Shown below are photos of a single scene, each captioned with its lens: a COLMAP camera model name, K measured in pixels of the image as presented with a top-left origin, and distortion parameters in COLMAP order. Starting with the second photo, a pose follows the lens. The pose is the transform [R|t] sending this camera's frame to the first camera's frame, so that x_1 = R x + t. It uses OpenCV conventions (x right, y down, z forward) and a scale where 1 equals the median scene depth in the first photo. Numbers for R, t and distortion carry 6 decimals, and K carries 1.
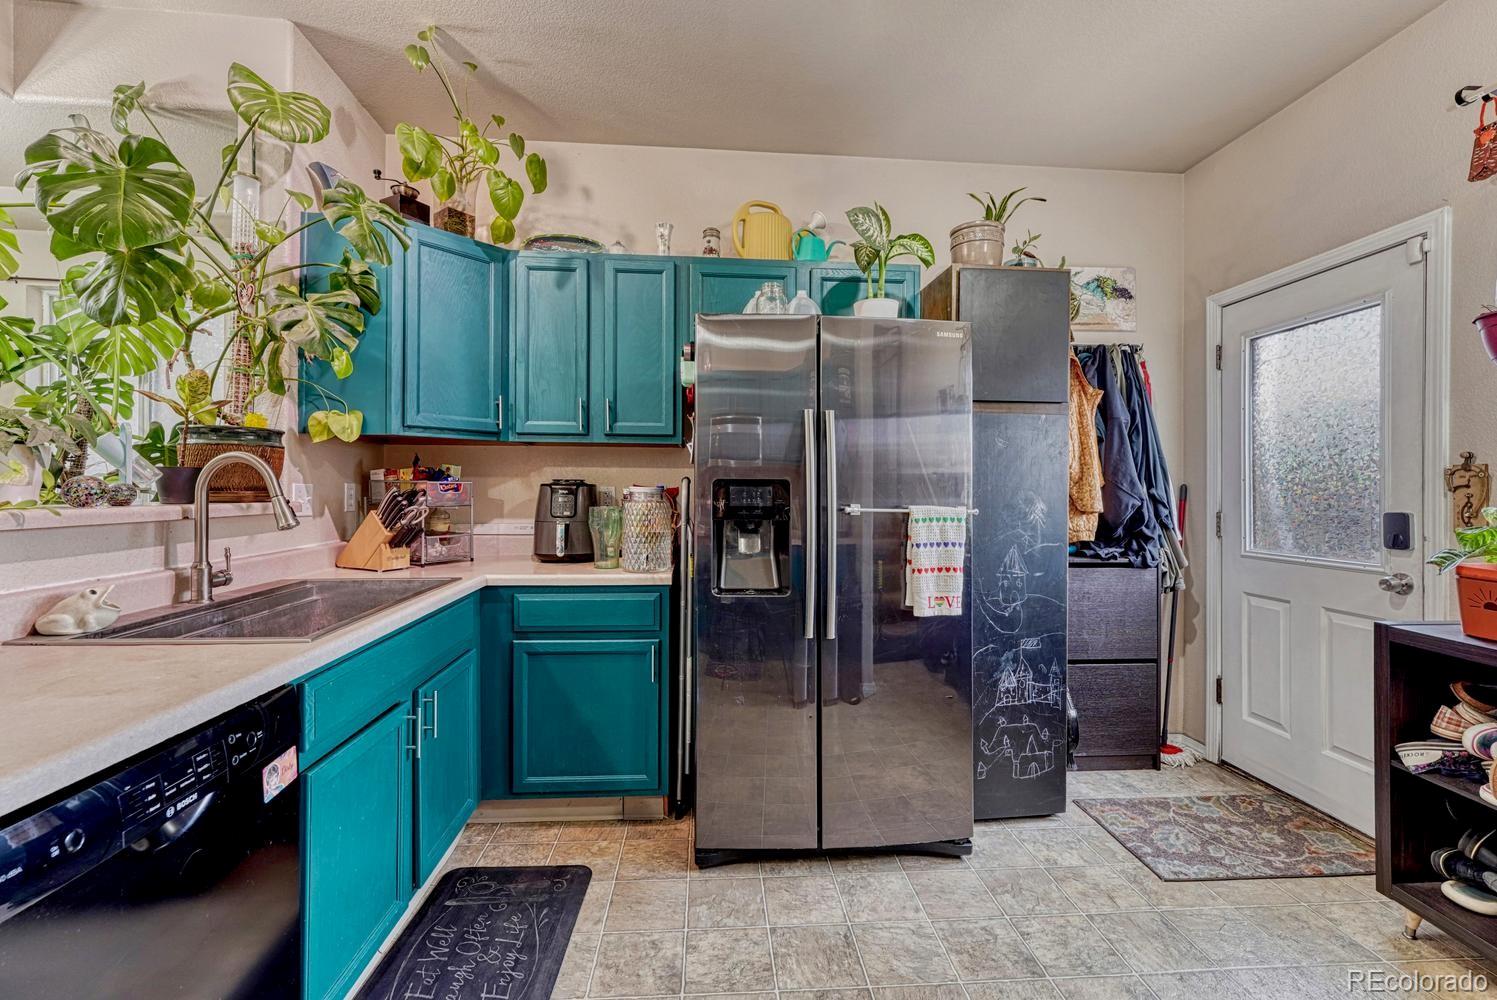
lens RADIAL K [[602.8, 0, 749.3], [0, 602.8, 496.5], [0, 0, 1]] dist [0.000762, 0.000322]
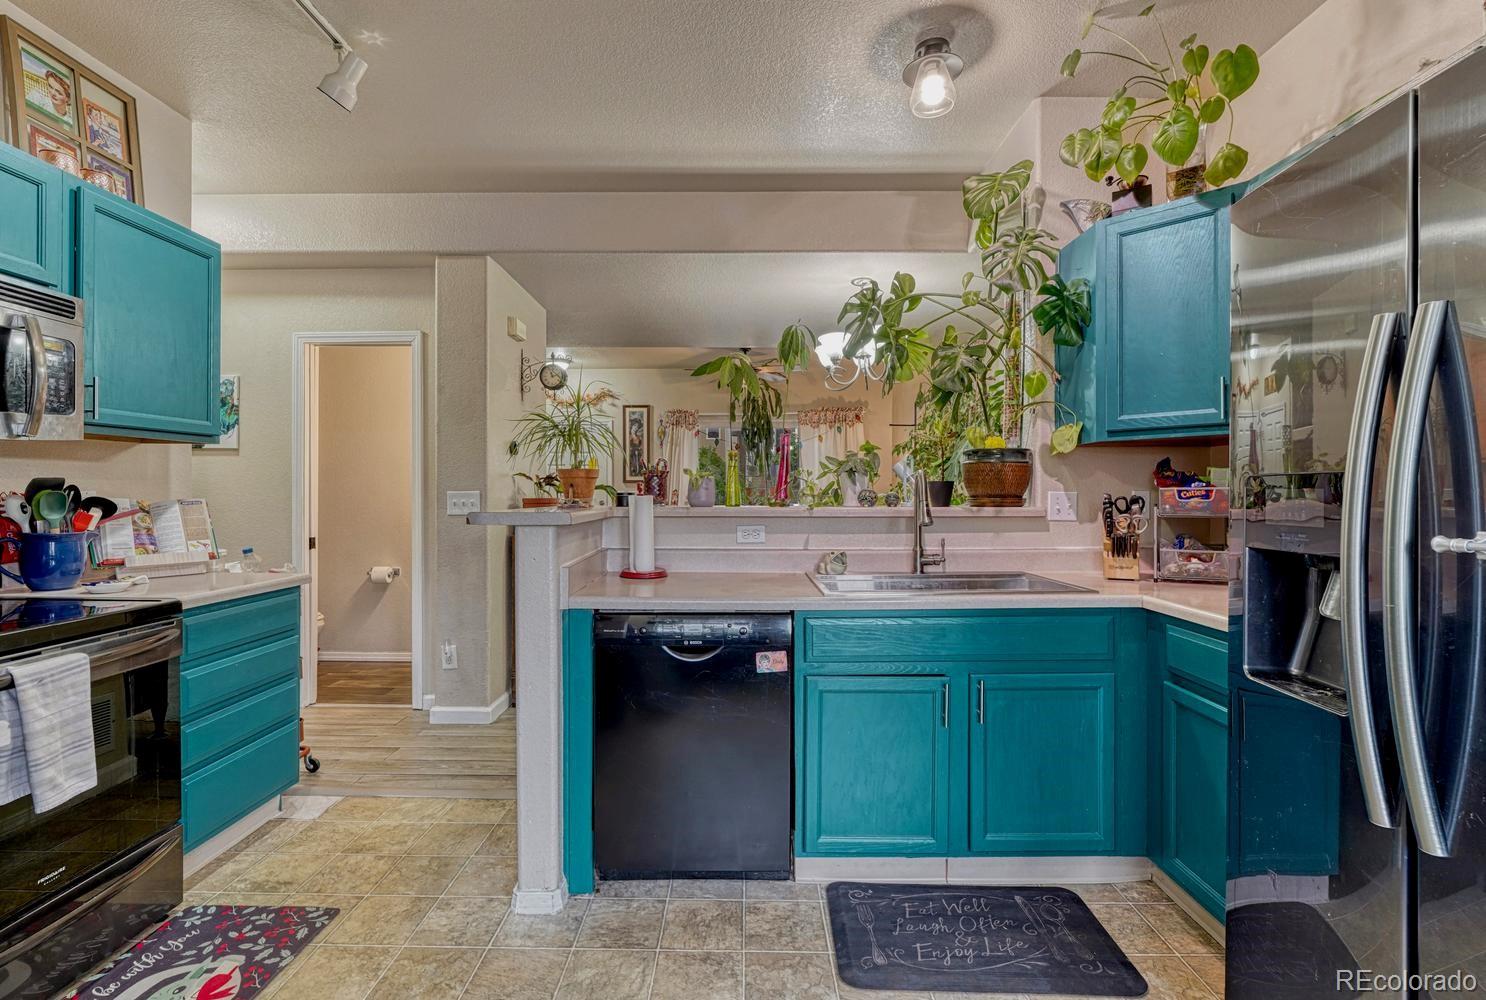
lens RADIAL K [[677.4, 0, 743.0], [0, 677.4, 500.0], [0, 0, 1]] dist [-0.018109, 0.000382]
pose [[-0.053486, 0.005185, -0.998555, 0.589856], [-0.009347, 0.999940, 0.005693, -0.006483], [0.998525, 0.009638, -0.053435, 0.522417]]
